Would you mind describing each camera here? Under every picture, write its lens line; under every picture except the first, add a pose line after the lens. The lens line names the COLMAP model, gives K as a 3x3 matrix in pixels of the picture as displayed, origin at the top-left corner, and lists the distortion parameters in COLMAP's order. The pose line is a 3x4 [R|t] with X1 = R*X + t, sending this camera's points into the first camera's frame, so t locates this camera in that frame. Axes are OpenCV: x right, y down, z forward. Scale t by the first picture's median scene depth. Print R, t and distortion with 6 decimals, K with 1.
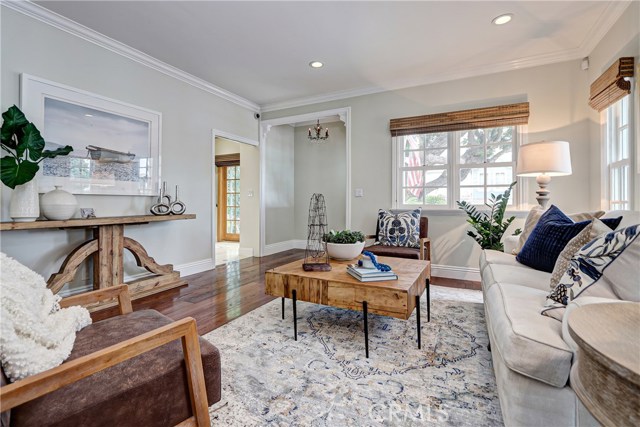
lens RADIAL K [[299.9, 0, 314.8], [0, 299.9, 201.4], [0, 0, 1]] dist [0.000280, -0.000387]
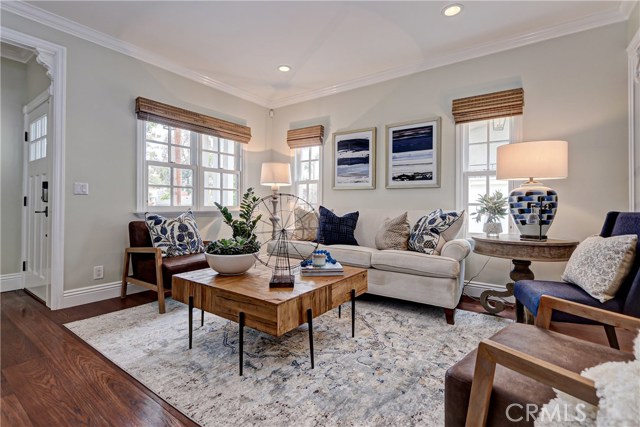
lens RADIAL K [[299.9, 0, 314.8], [0, 299.9, 201.4], [0, 0, 1]] dist [0.000280, -0.000387]
pose [[0.143298, 0.010402, 0.989625, -0.568192], [-0.006774, 0.999932, -0.009529, 0.003232], [-0.989656, -0.005338, 0.143358, 0.555918]]
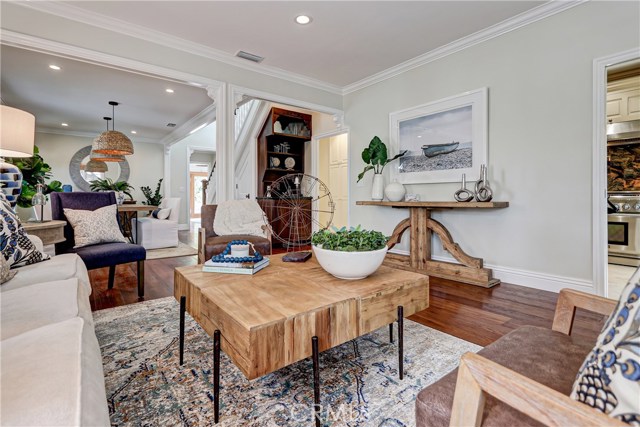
lens RADIAL K [[299.9, 0, 314.8], [0, 299.9, 201.4], [0, 0, 1]] dist [0.000280, -0.000387]
pose [[-0.412032, 0.009580, -0.911119, 0.553100], [0.005891, 0.999952, 0.007850, 0.036326], [0.911150, -0.002133, -0.412069, 0.989079]]
